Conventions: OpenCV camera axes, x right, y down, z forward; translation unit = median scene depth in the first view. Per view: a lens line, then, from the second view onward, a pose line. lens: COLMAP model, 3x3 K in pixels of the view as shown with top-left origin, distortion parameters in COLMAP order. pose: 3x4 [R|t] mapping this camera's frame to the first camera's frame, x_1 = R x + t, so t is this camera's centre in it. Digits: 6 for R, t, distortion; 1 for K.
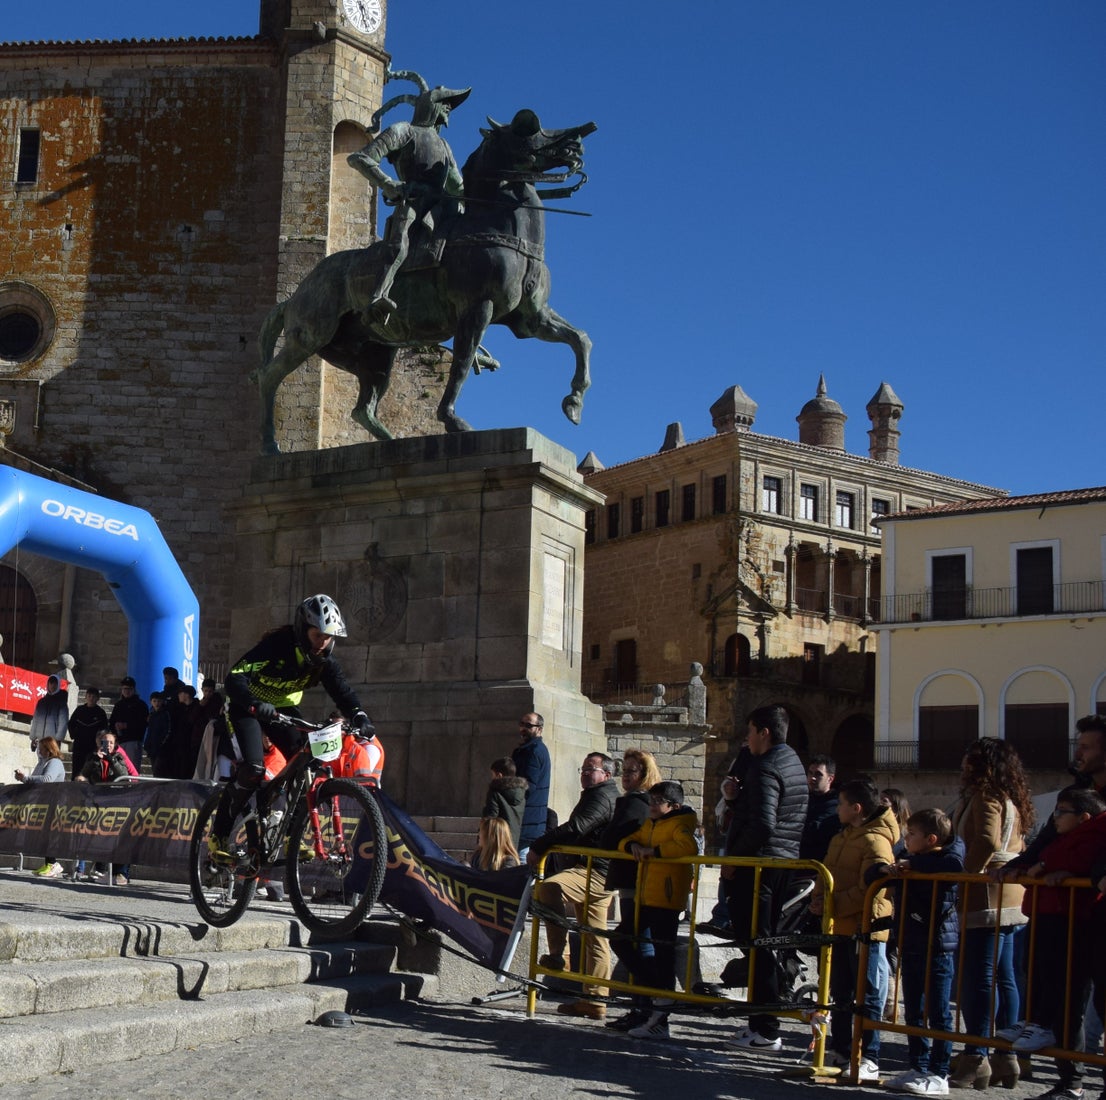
lens RADIAL K [[1587.8, 0, 92.3], [0, 1587.8, 703.9], [0, 0, 1]] dist [-0.161196, 0.117523]
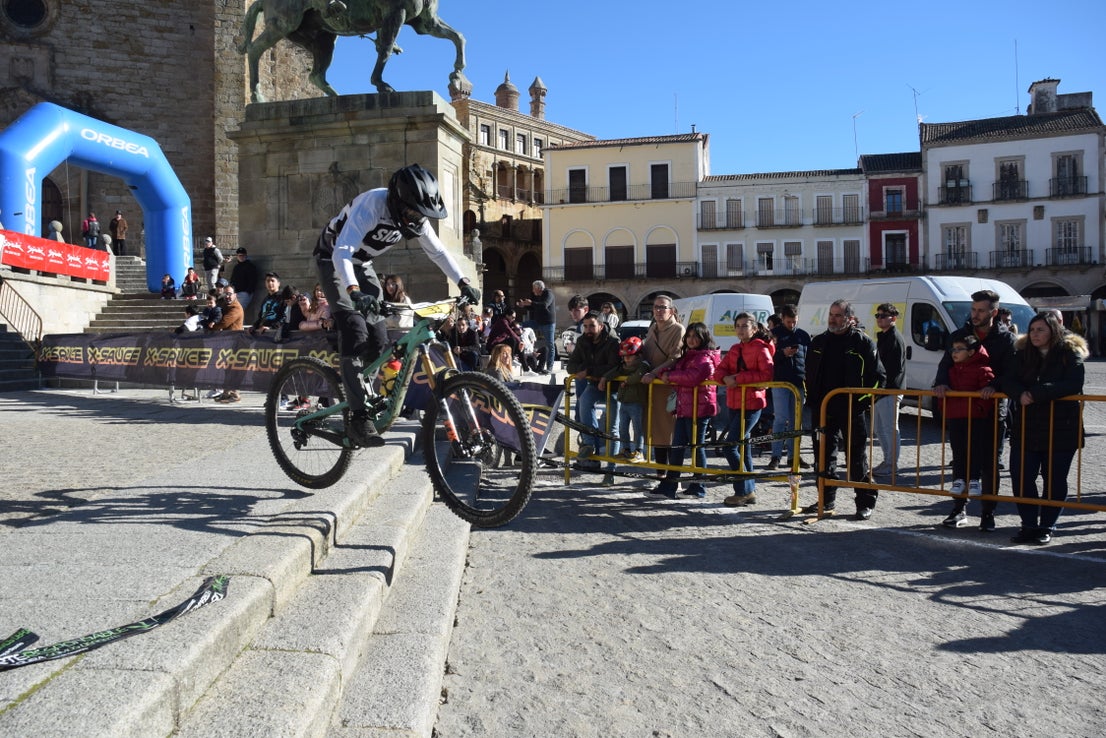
lens RADIAL K [[862.5, 0, 550.4], [0, 862.5, 385.9], [0, 0, 1]] dist [-0.161744, 0.113762]
pose [[0.867145, -0.096552, 0.488608, -0.031856], [0.016512, 0.986064, 0.165547, -0.008507], [-0.497783, -0.135485, 0.856654, 0.067123]]
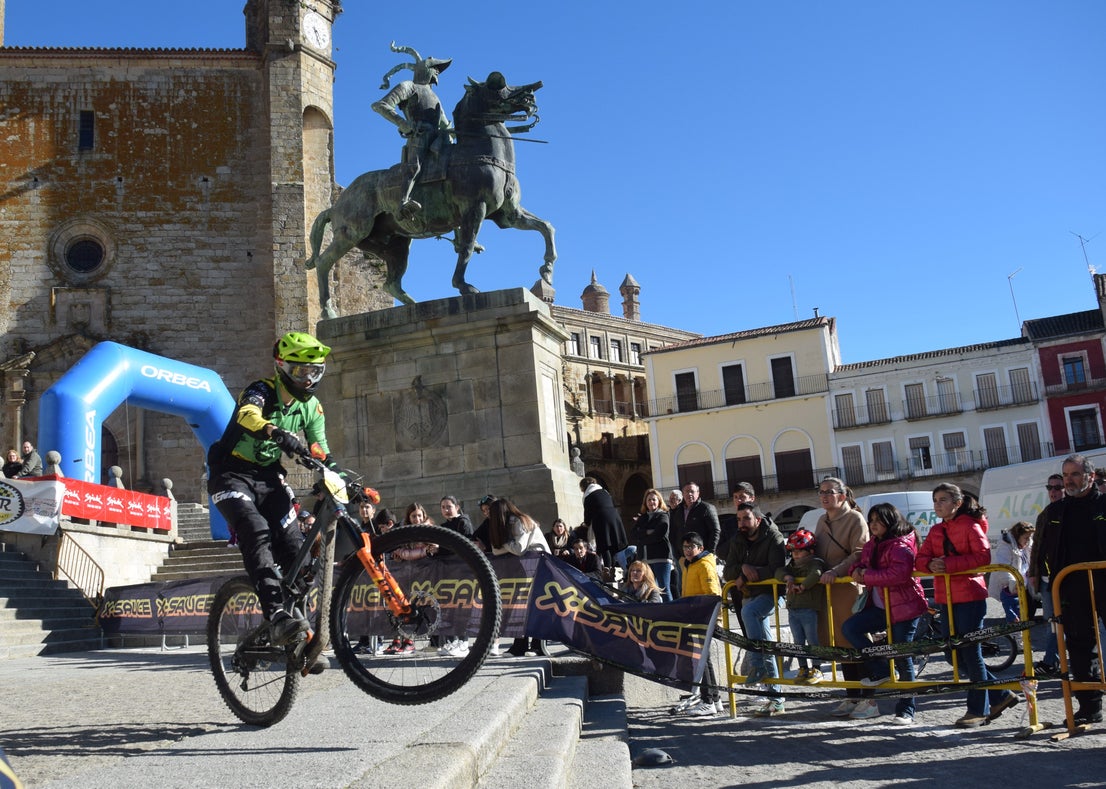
lens RADIAL K [[1012.5, 0, 494.7], [0, 1012.5, 453.0], [0, 0, 1]] dist [-0.159068, 0.113338]
pose [[0.930831, -0.081262, 0.356301, -0.037944], [0.096973, 0.994936, -0.026425, -0.002218], [-0.352349, 0.059149, 0.933998, 0.070448]]
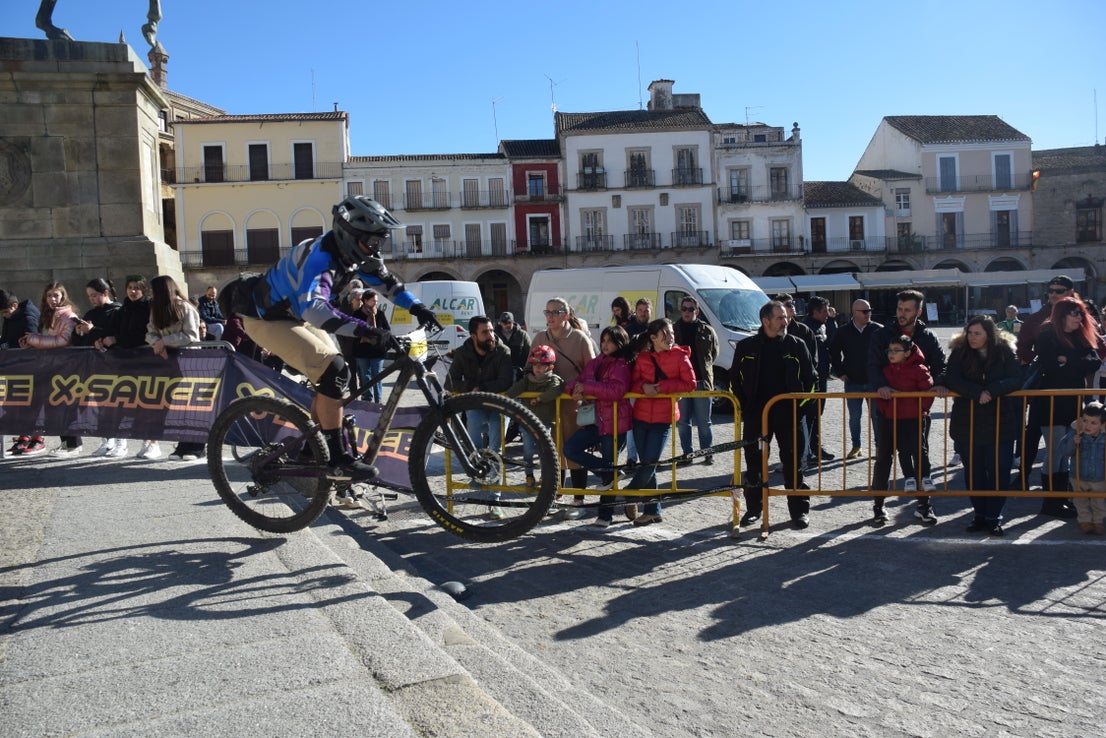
lens RADIAL K [[861.0, 0, 551.3], [0, 861.0, 382.9], [0, 0, 1]] dist [-0.163635, 0.114089]
pose [[0.572394, -0.148942, 0.806338, -0.053507], [-0.006847, 0.982462, 0.186335, -0.011516], [-0.819950, -0.112178, 0.561336, 0.123562]]
